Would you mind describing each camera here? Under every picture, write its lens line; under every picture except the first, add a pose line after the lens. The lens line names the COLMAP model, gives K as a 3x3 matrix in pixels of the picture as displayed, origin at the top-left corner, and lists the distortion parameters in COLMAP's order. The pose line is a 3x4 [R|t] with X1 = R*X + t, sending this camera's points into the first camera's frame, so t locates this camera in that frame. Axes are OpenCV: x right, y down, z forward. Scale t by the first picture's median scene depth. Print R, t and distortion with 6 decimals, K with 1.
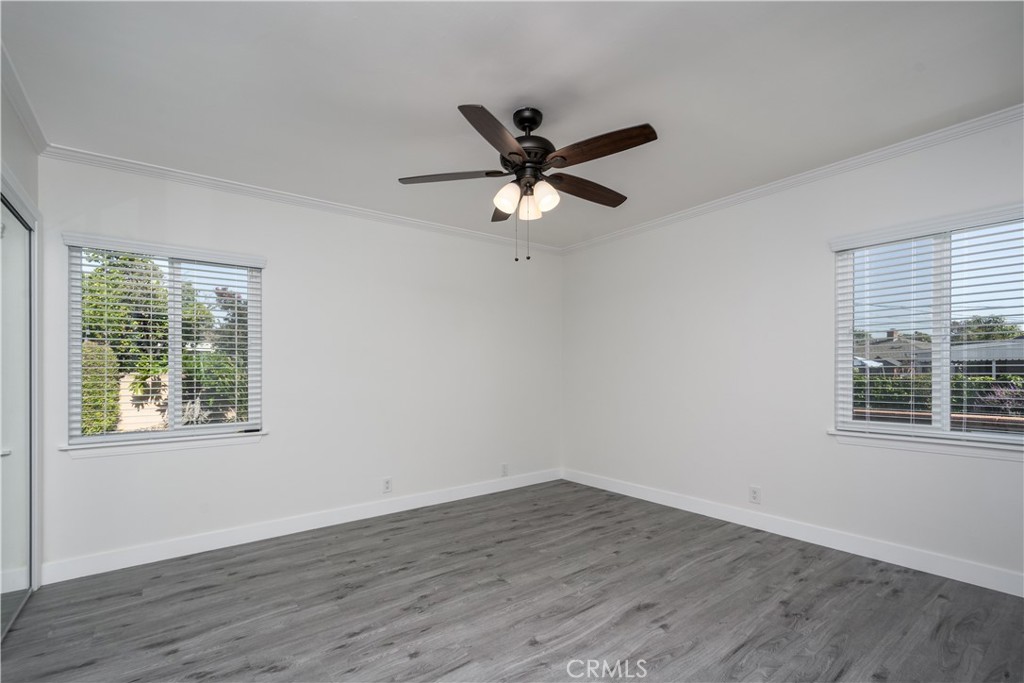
lens RADIAL K [[466.4, 0, 510.5], [0, 466.4, 366.1], [0, 0, 1]] dist [-0.001929, -0.000494]
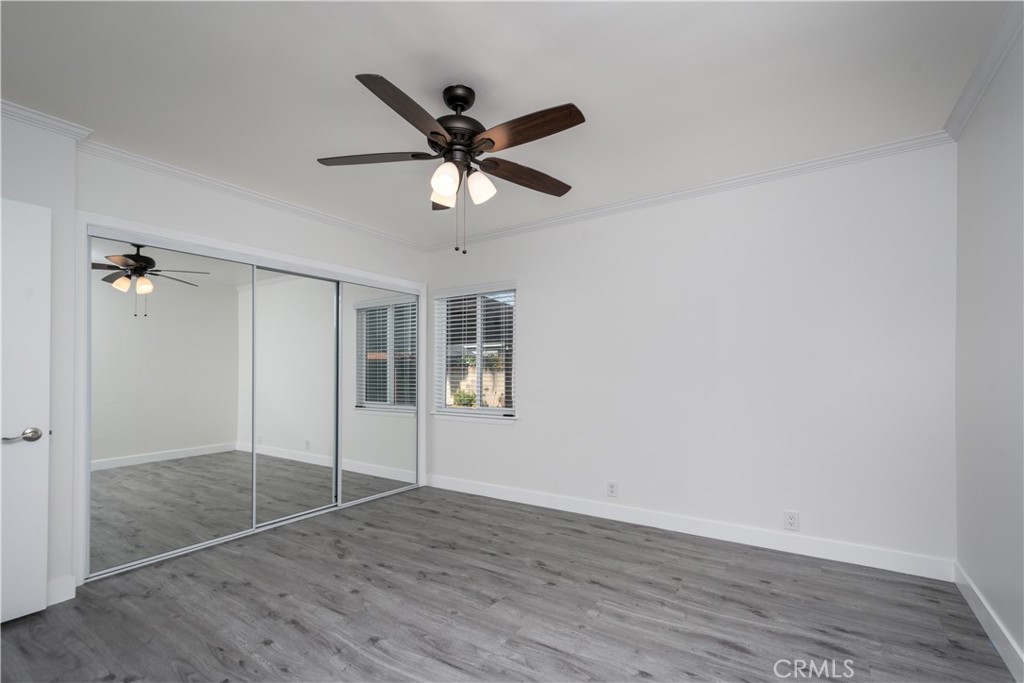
lens RADIAL K [[466.4, 0, 510.5], [0, 466.4, 366.1], [0, 0, 1]] dist [-0.001929, -0.000494]
pose [[0.317999, -0.000091, -0.948091, 0.749466], [0.009471, 0.999950, 0.003081, -0.002762], [0.948044, -0.009959, 0.317984, 0.652253]]
